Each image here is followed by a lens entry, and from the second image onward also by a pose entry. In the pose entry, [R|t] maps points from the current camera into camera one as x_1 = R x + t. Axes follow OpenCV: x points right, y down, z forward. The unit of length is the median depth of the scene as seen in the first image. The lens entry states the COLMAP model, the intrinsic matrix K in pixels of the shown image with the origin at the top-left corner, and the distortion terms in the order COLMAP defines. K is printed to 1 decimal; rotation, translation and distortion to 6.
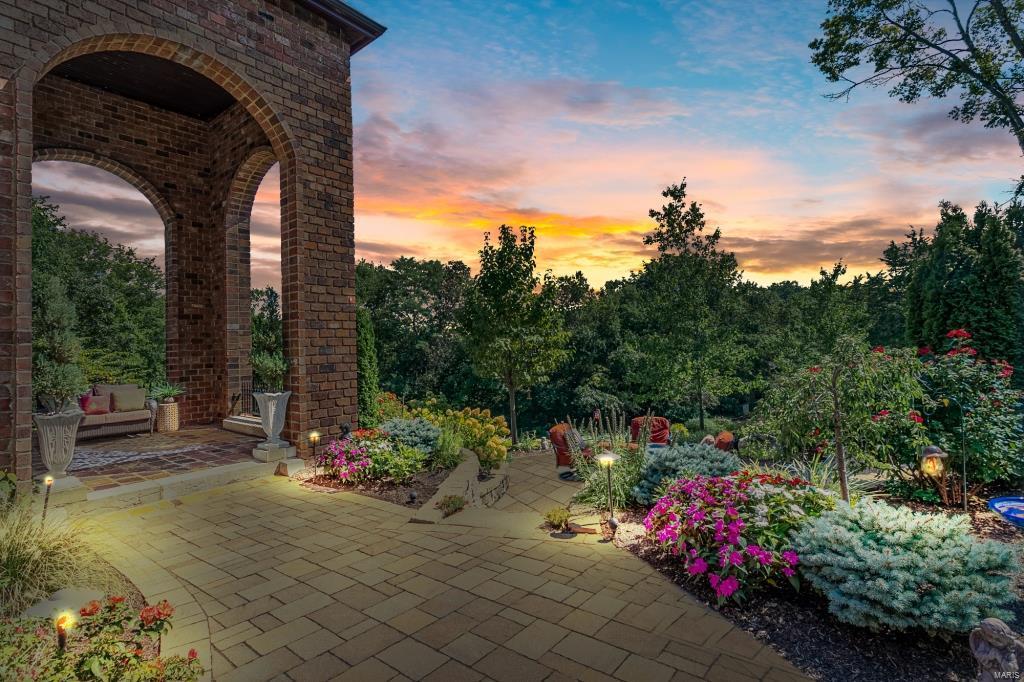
lens RADIAL K [[503.1, 0, 512.0], [0, 503.1, 341.0], [0, 0, 1]] dist [-0.005859, 0.000088]
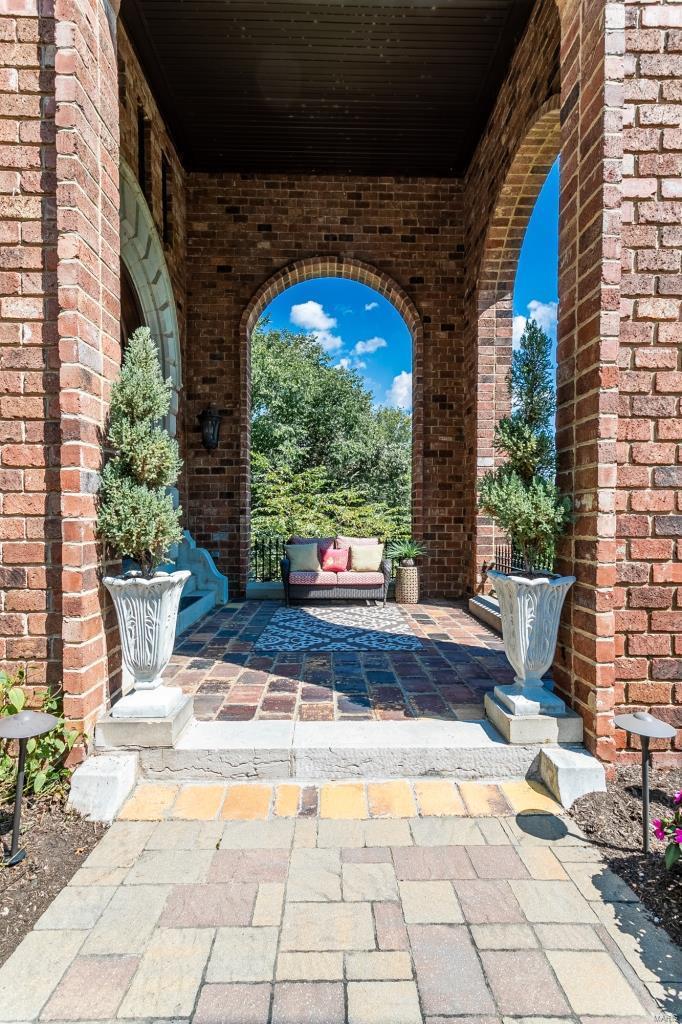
lens RADIAL K [[489.9, 0, 341.0], [0, 489.9, 512.0], [0, 0, 1]] dist [0.005088, 0.000578]
pose [[0.659139, 0.023569, -0.751652, -0.196518], [-0.020318, 0.999702, 0.013529, 0.034066], [0.751747, 0.006354, 0.659421, 0.439063]]
